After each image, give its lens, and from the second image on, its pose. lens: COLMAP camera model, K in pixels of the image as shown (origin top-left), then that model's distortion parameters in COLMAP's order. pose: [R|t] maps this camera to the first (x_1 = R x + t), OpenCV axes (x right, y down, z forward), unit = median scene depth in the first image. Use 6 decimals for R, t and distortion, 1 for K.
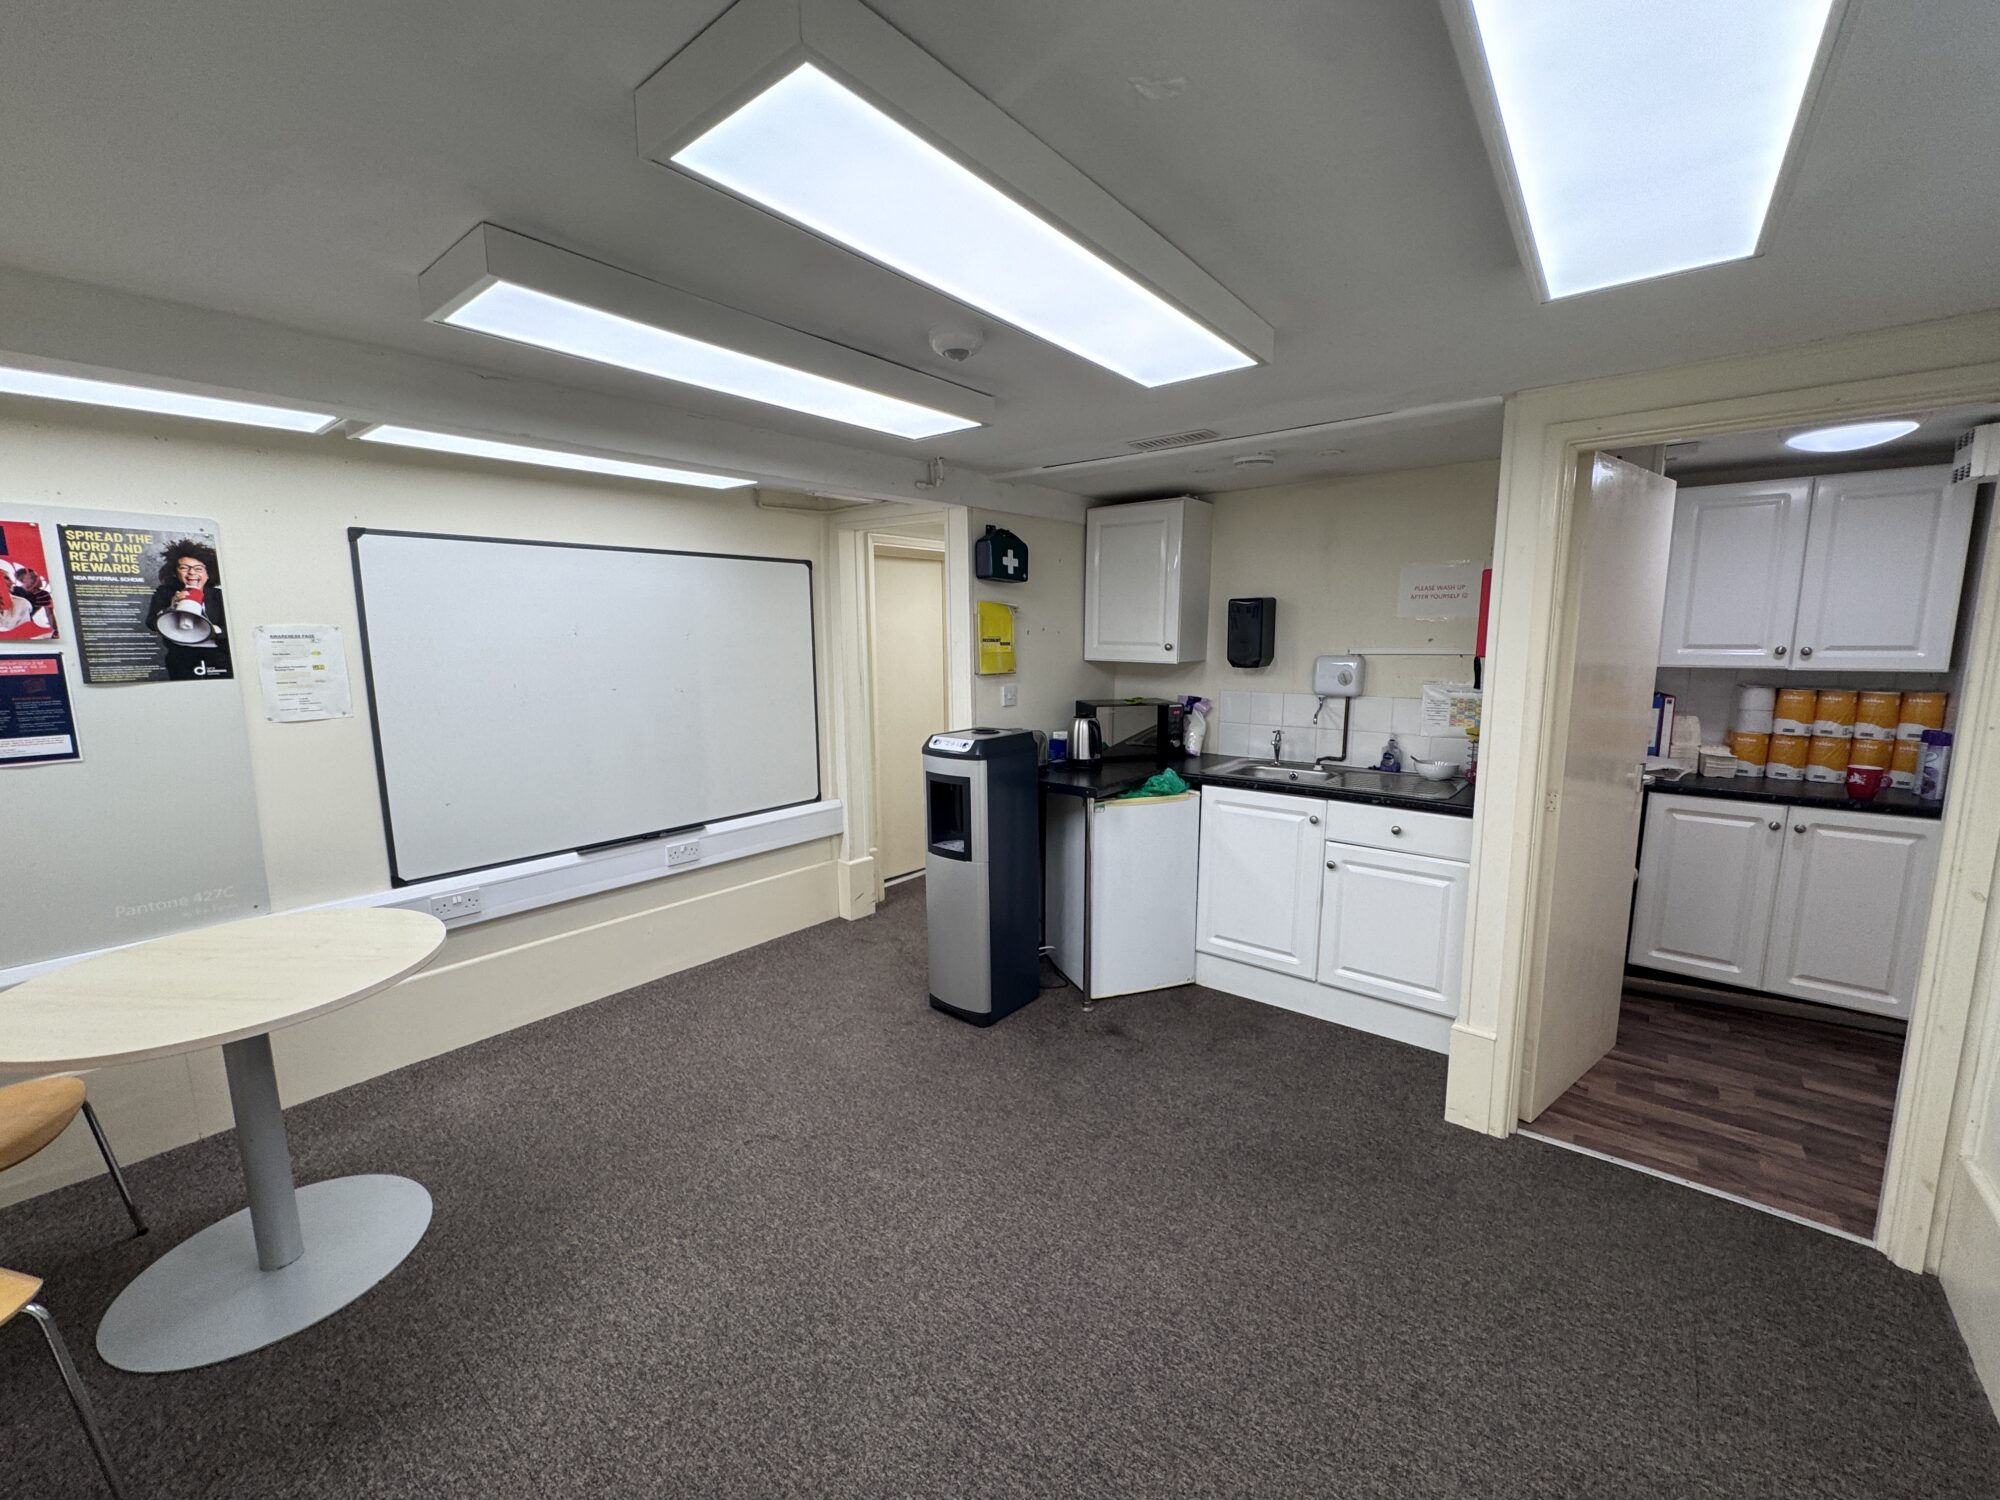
lens RADIAL K [[795.3, 0, 1000.0], [0, 795.3, 750.0], [0, 0, 1]] dist [-0.001120, -0.000116]
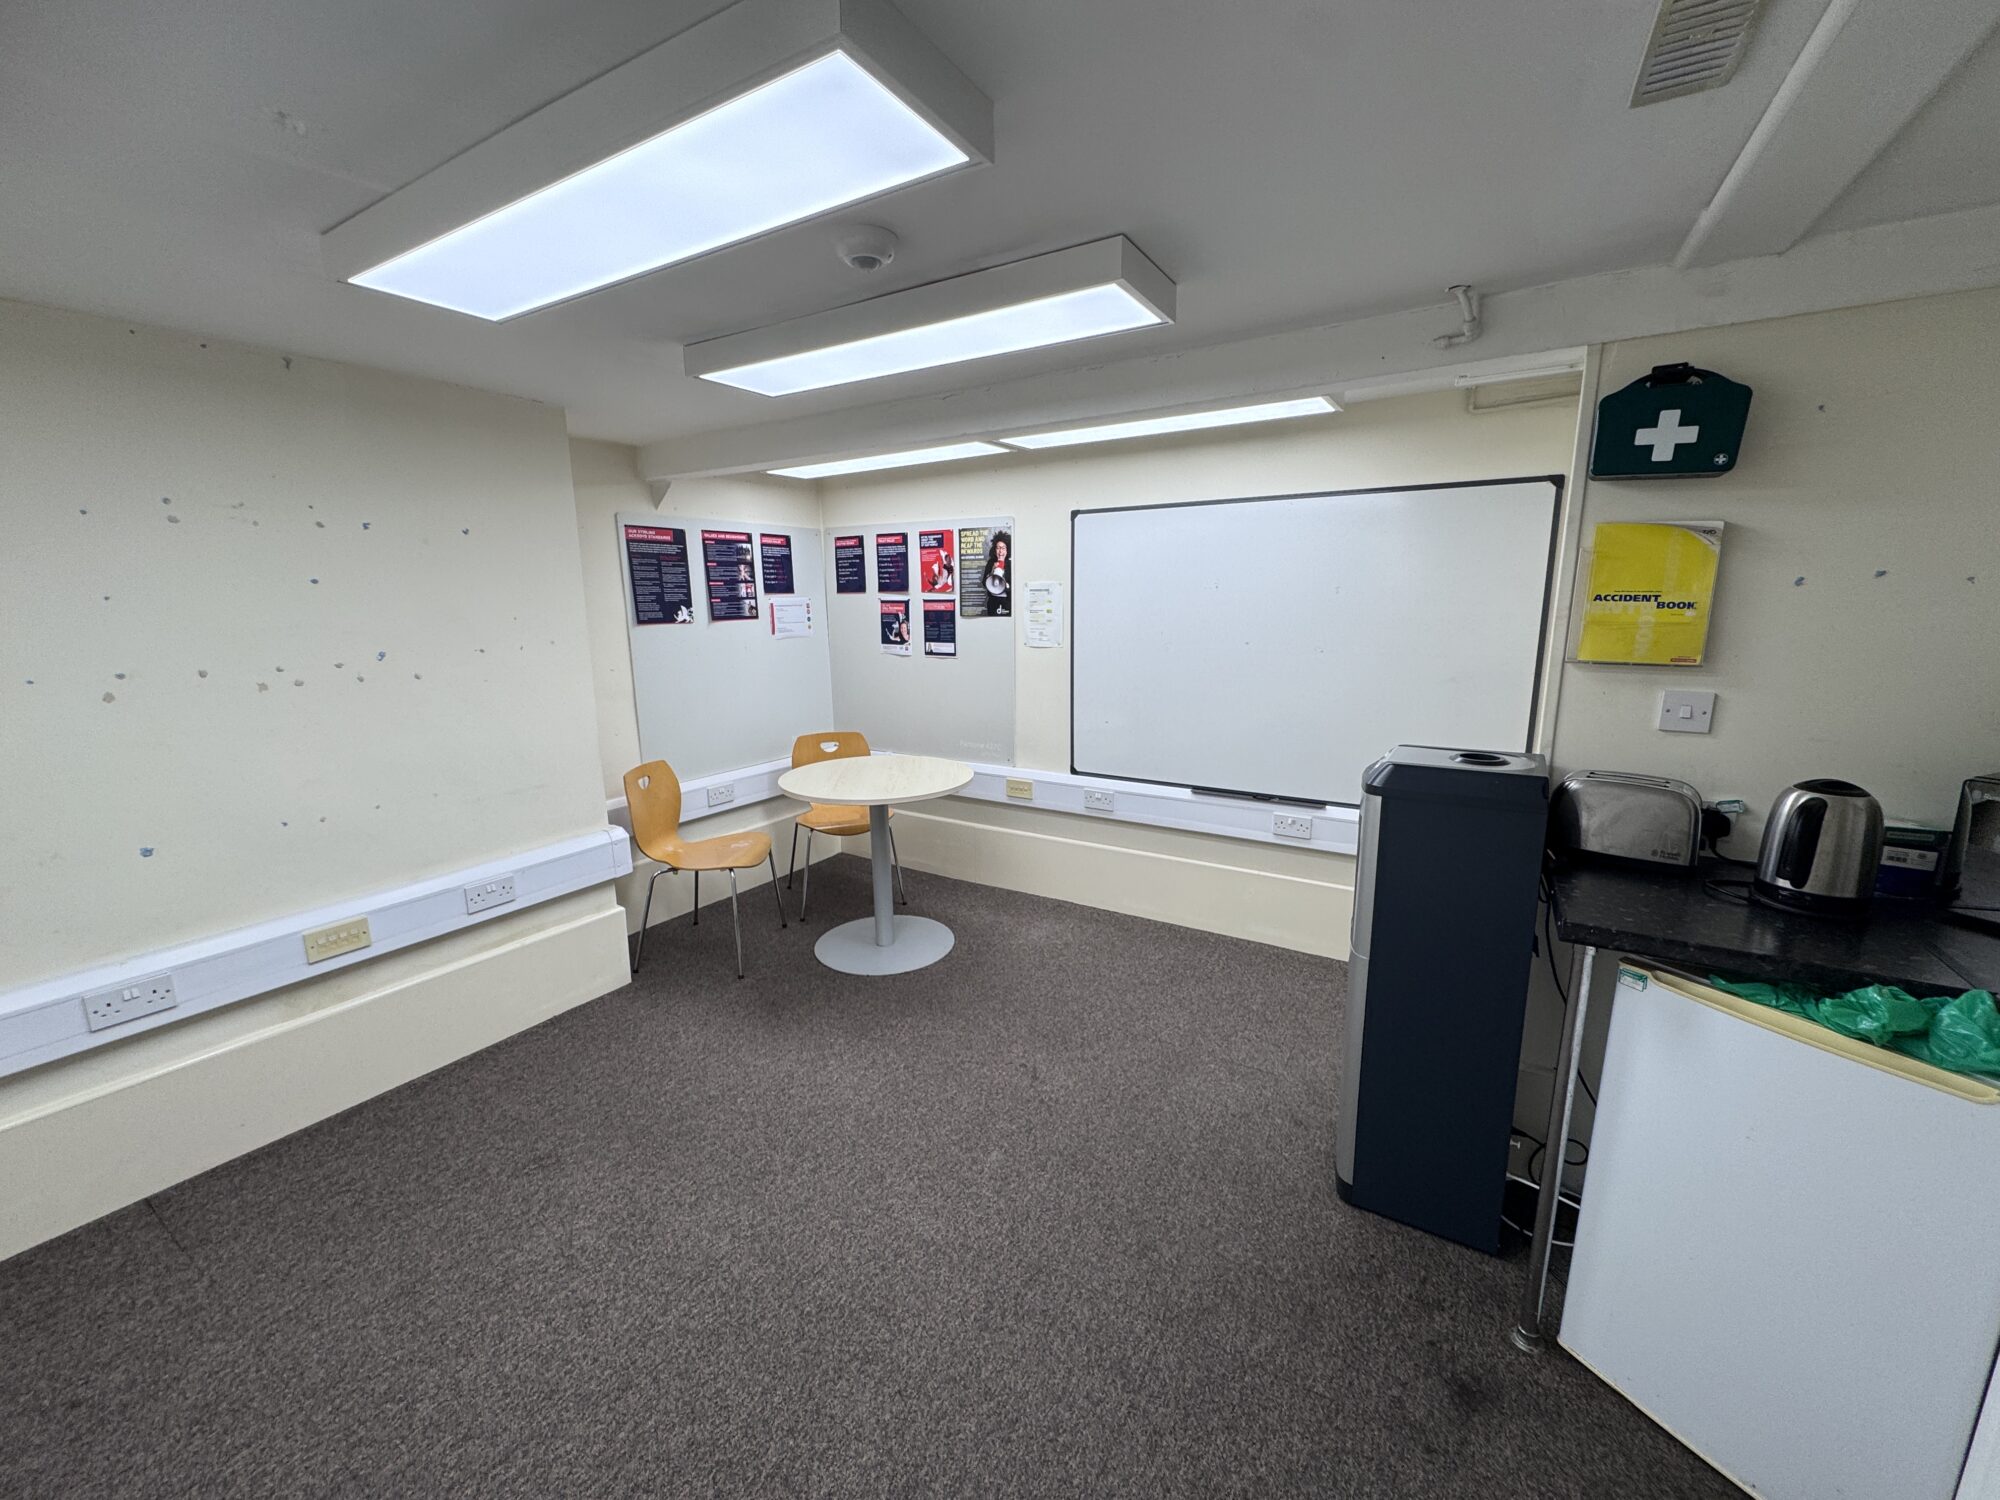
lens RADIAL K [[795.3, 0, 1000.0], [0, 795.3, 750.0], [0, 0, 1]] dist [-0.001120, -0.000116]
pose [[0.140324, 0.197092, -0.970291, 0.661229], [-0.136725, 0.974456, 0.178165, -0.114338], [0.980620, 0.107662, 0.163687, 0.771126]]
